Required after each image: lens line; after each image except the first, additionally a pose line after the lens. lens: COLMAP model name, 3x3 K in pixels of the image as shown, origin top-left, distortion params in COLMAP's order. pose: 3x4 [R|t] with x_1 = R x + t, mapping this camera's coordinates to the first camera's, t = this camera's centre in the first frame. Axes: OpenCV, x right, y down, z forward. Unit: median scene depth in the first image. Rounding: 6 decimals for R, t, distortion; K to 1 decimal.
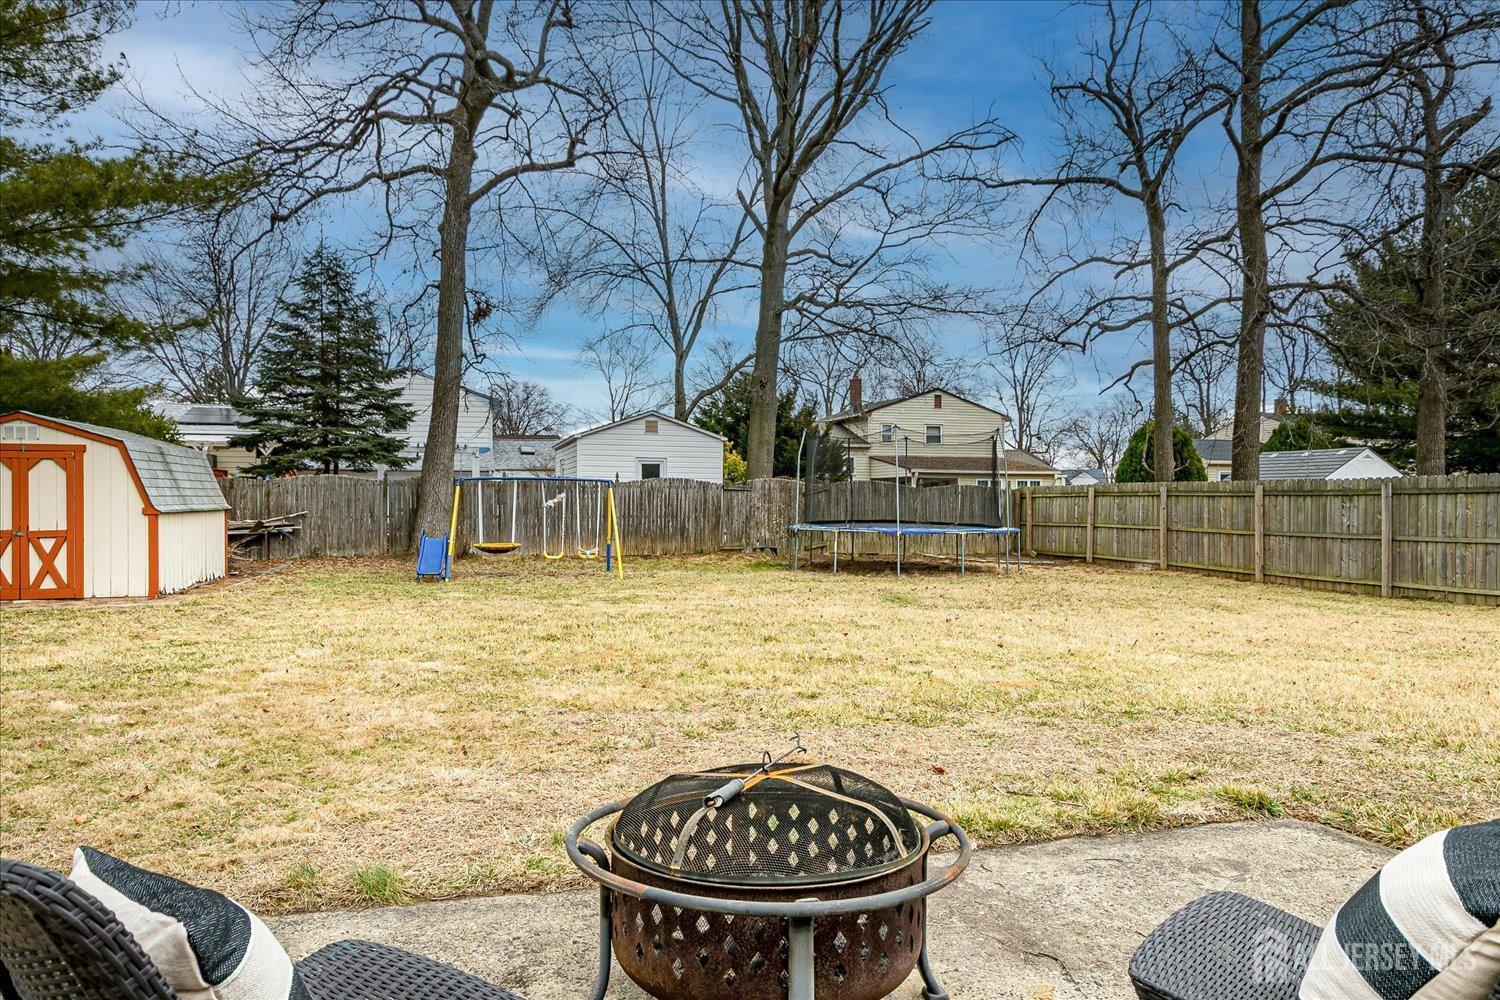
lens RADIAL K [[1028.7, 0, 745.5], [0, 1028.7, 505.7], [0, 0, 1]] dist [0.005207, 0.001936]
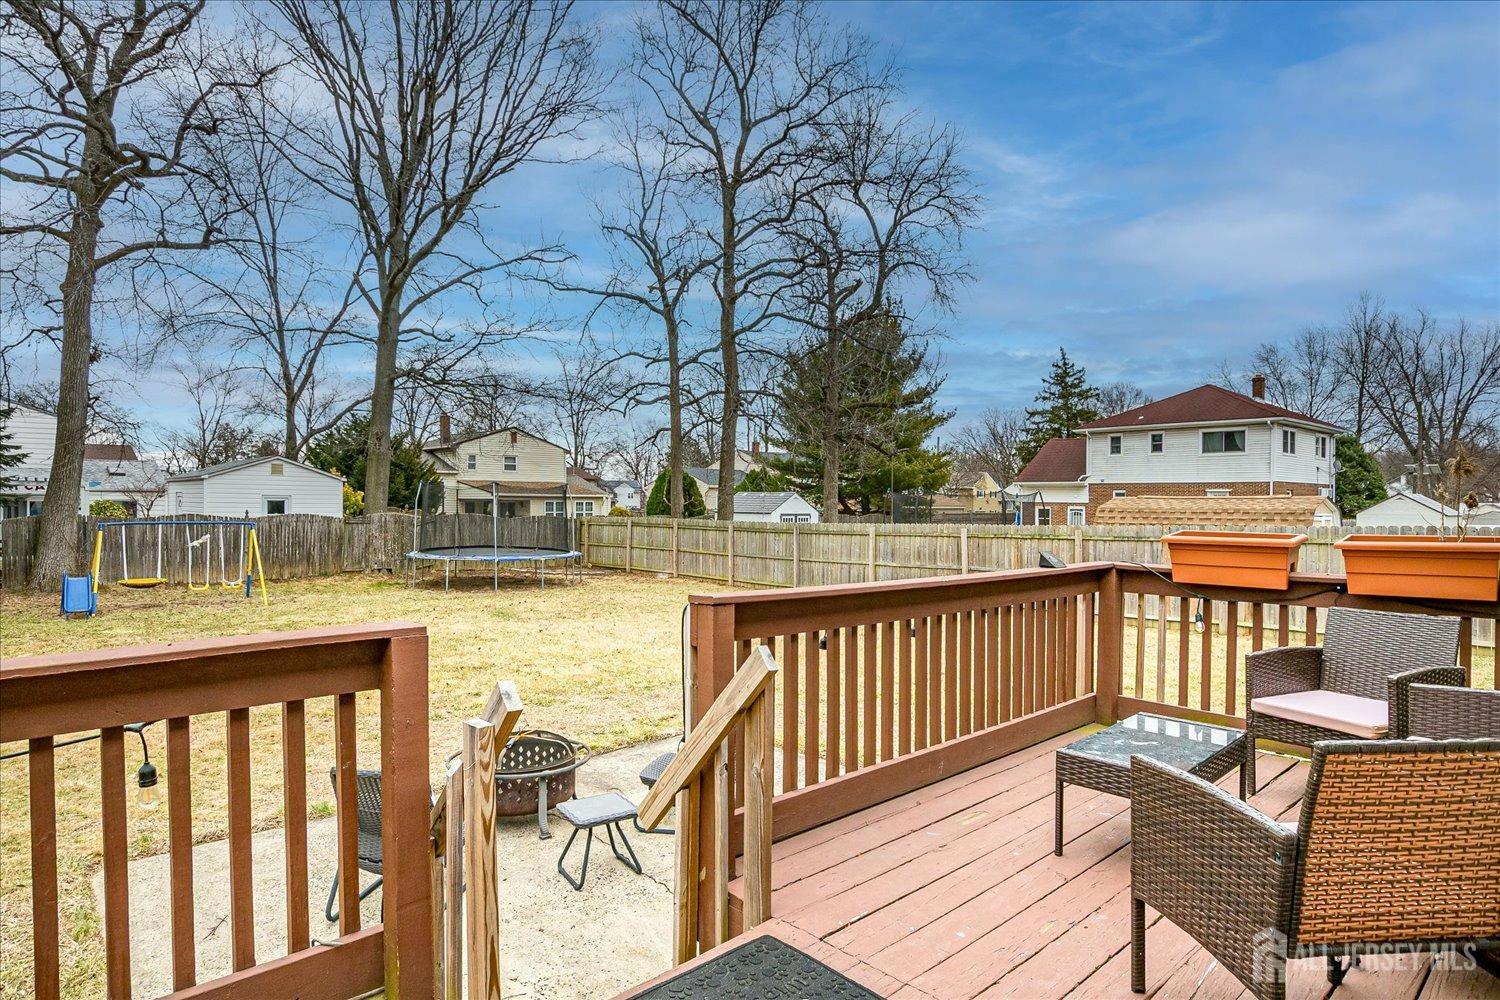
lens RADIAL K [[822.5, 0, 750.0], [0, 822.5, 500.0], [0, 0, 1]] dist [0.000902, 0.000860]
pose [[0.891741, 0.006474, 0.452499, -0.033553], [0.000321, 0.999888, -0.014938, -0.026668], [-0.452545, 0.013466, 0.891640, -0.099381]]
